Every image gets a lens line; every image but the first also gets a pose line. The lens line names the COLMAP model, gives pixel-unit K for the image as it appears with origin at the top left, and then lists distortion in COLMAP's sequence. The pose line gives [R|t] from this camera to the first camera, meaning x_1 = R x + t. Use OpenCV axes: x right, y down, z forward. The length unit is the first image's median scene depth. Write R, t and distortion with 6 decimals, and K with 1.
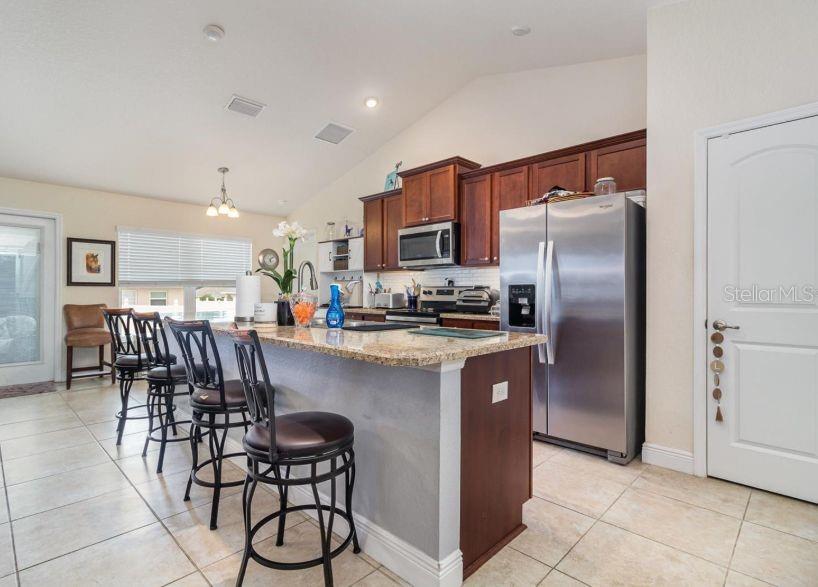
lens RADIAL K [[414.4, 0, 406.9], [0, 414.4, 291.5], [0, 0, 1]] dist [-0.021664, -0.000355]
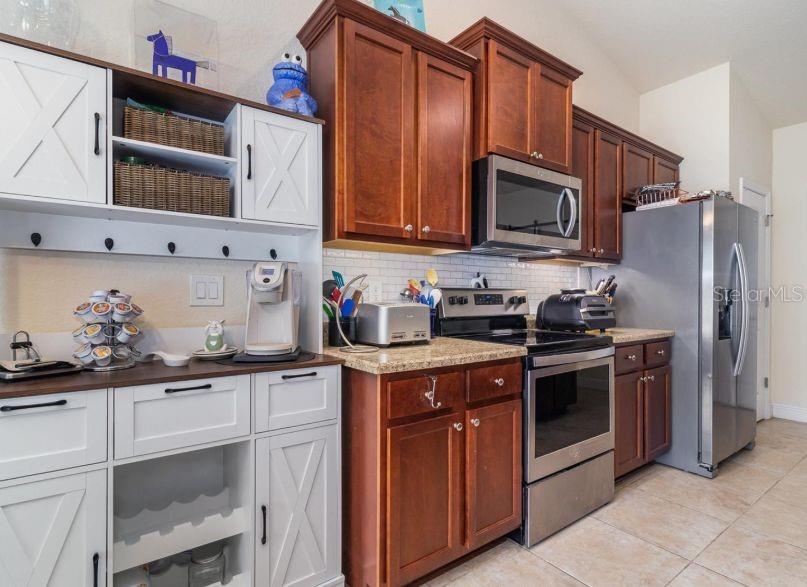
lens RADIAL K [[426.0, 0, 400.6], [0, 426.0, 296.6], [0, 0, 1]] dist [-0.005906, -0.000335]
pose [[0.159700, -0.005779, 0.987149, -0.438220], [-0.000661, 0.999982, 0.005961, -0.004506], [-0.987165, -0.001605, 0.159694, 0.953101]]
